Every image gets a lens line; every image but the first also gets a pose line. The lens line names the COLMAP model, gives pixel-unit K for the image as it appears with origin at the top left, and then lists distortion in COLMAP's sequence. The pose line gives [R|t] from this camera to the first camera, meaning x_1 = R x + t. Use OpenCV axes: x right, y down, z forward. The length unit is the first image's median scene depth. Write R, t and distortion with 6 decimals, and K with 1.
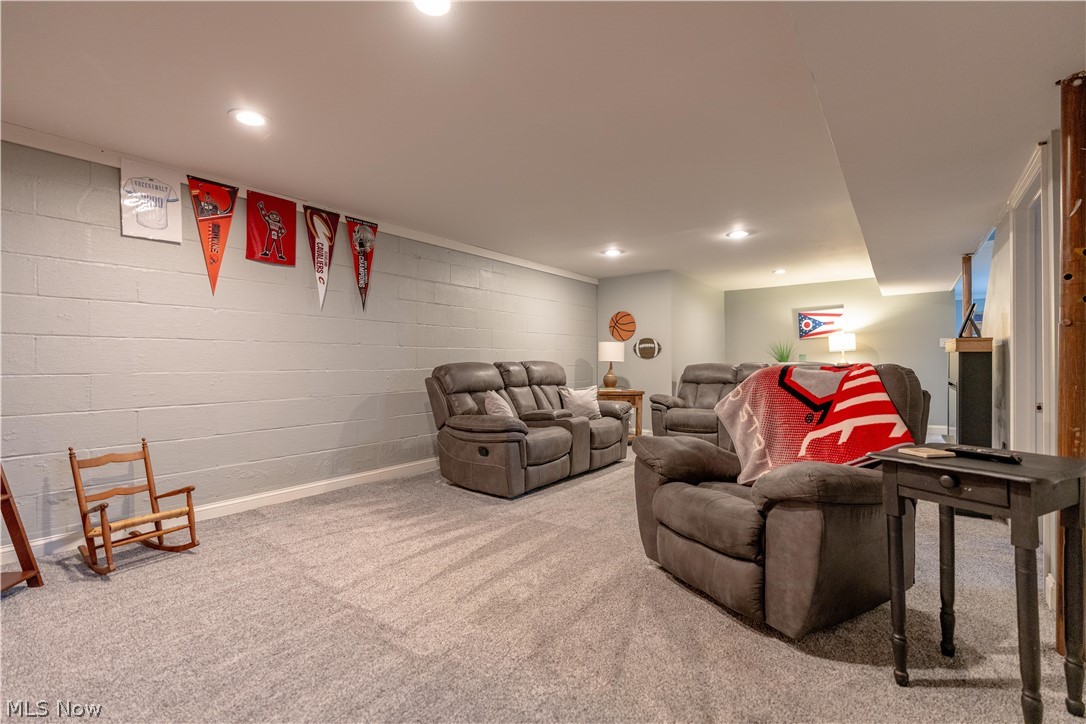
lens RADIAL K [[487.5, 0, 541.3], [0, 487.5, 365.2], [0, 0, 1]] dist [-0.004507, 0.000718]
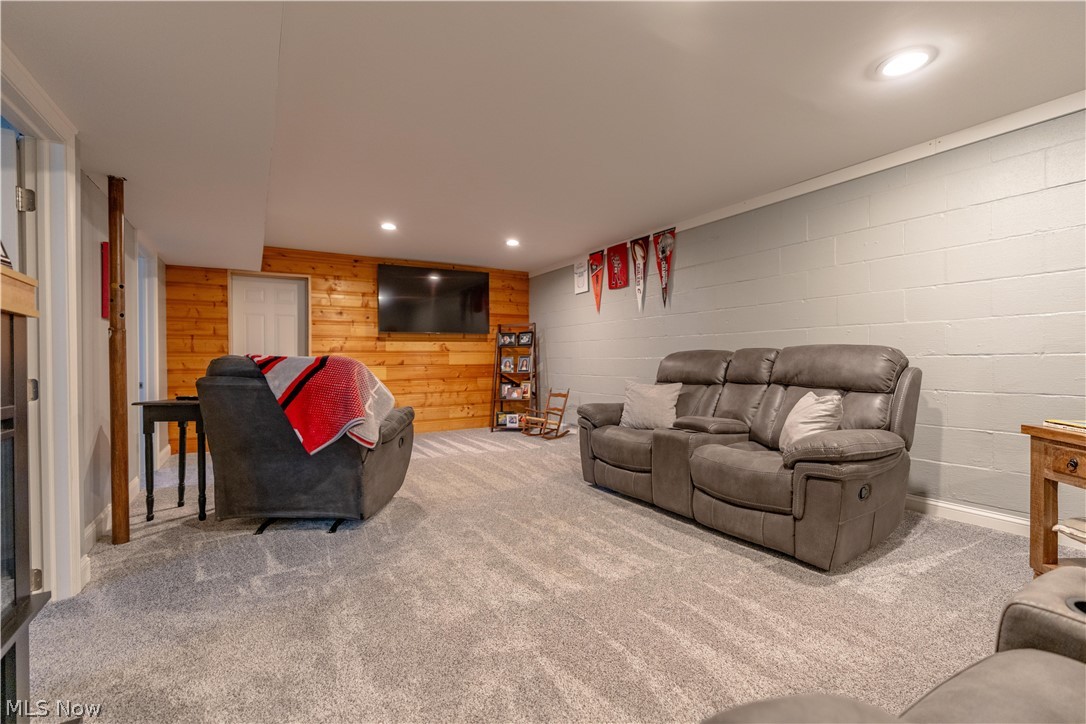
lens RADIAL K [[487.5, 0, 541.3], [0, 487.5, 365.2], [0, 0, 1]] dist [-0.004507, 0.000718]
pose [[-0.385729, 0.012336, -0.922530, 0.751778], [-0.003048, 0.999888, 0.014645, 0.009377], [0.922607, 0.008461, -0.385649, 1.067796]]
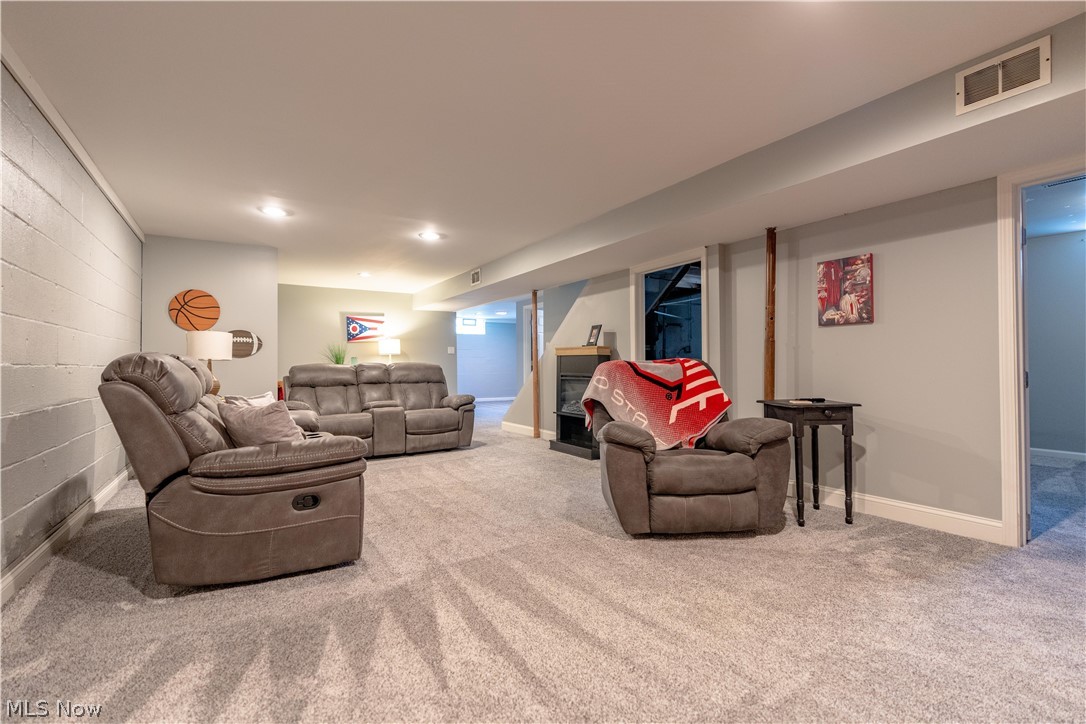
lens RADIAL K [[487.5, 0, 541.3], [0, 487.5, 365.2], [0, 0, 1]] dist [-0.004507, 0.000718]
pose [[0.356488, 0.009384, 0.934253, -0.718683], [0.005957, 0.999906, -0.012317, 0.025534], [-0.934281, 0.009956, 0.356399, 0.655295]]
